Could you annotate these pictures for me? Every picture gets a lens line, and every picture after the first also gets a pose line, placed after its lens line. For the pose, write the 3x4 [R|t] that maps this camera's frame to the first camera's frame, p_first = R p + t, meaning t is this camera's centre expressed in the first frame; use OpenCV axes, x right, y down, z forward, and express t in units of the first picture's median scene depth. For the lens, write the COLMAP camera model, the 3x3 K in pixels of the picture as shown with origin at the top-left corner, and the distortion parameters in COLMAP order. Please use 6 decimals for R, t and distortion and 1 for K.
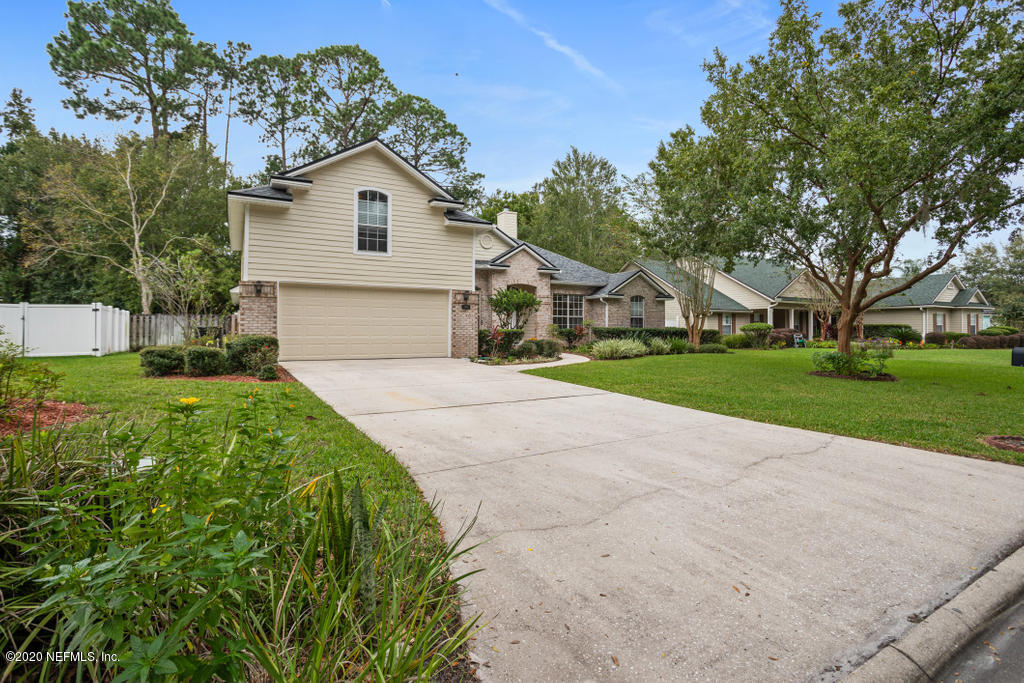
lens RADIAL K [[489.0, 0, 515.8], [0, 489.0, 332.3], [0, 0, 1]] dist [0.009675, -0.002338]
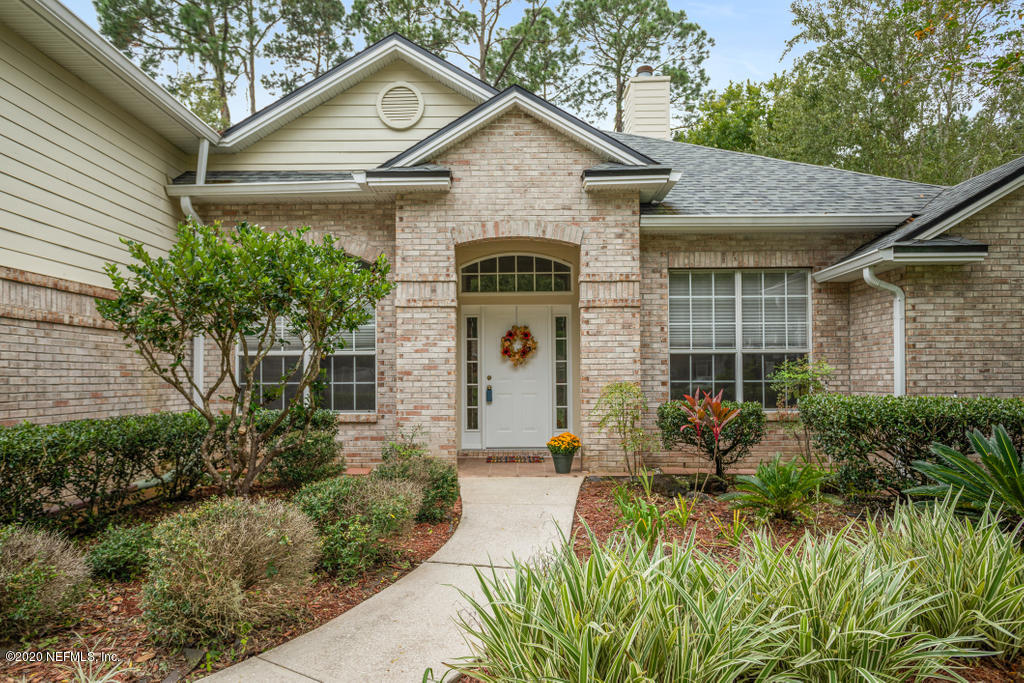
lens RADIAL K [[659.5, 0, 508.1], [0, 659.5, 367.3], [0, 0, 1]] dist [-0.008920, 0.004473]
pose [[0.865406, -0.012141, -0.500925, 0.181166], [0.002556, 0.999800, -0.019817, -0.016910], [0.501065, 0.015869, 0.865264, 0.634994]]
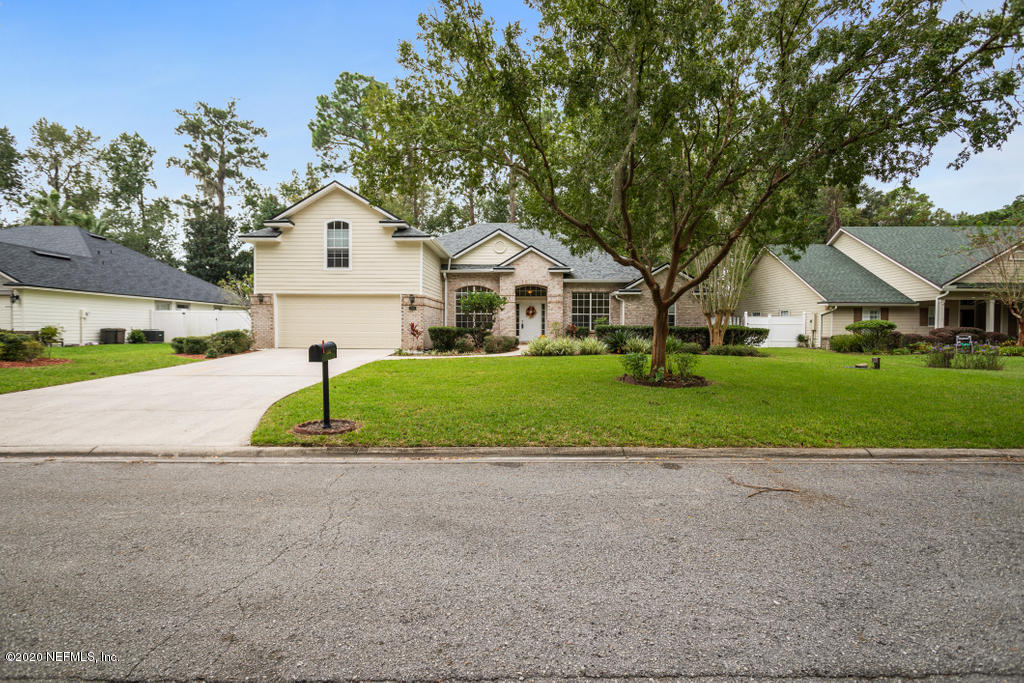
lens RADIAL K [[489.0, 0, 513.4], [0, 489.0, 341.9], [0, 0, 1]] dist [0.009675, -0.002338]
pose [[0.858724, 0.020613, -0.512024, 0.491115], [-0.007137, 0.999575, 0.028272, -0.003299], [0.512389, -0.020623, 0.858506, 0.065030]]
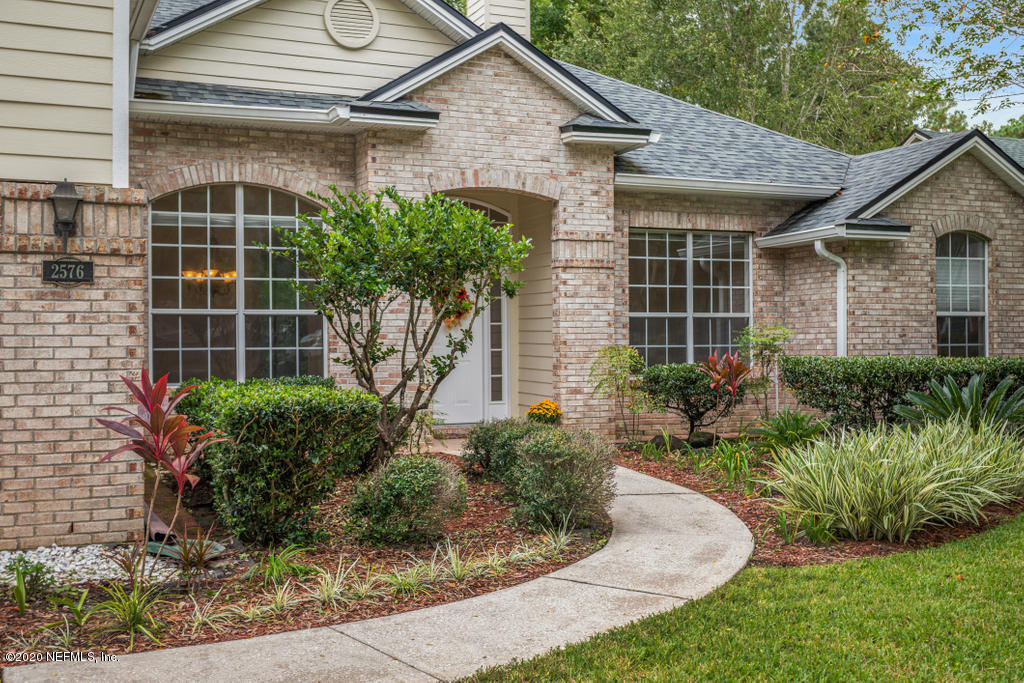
lens RADIAL K [[1119.2, 0, 514.6], [0, 1119.2, 342.9], [0, 0, 1]] dist [0.007937, 0.000000]
pose [[0.995138, -0.006369, -0.098284, 0.073534], [0.005748, 0.999962, -0.006598, -0.014109], [0.098322, 0.006001, 0.995137, 0.401548]]
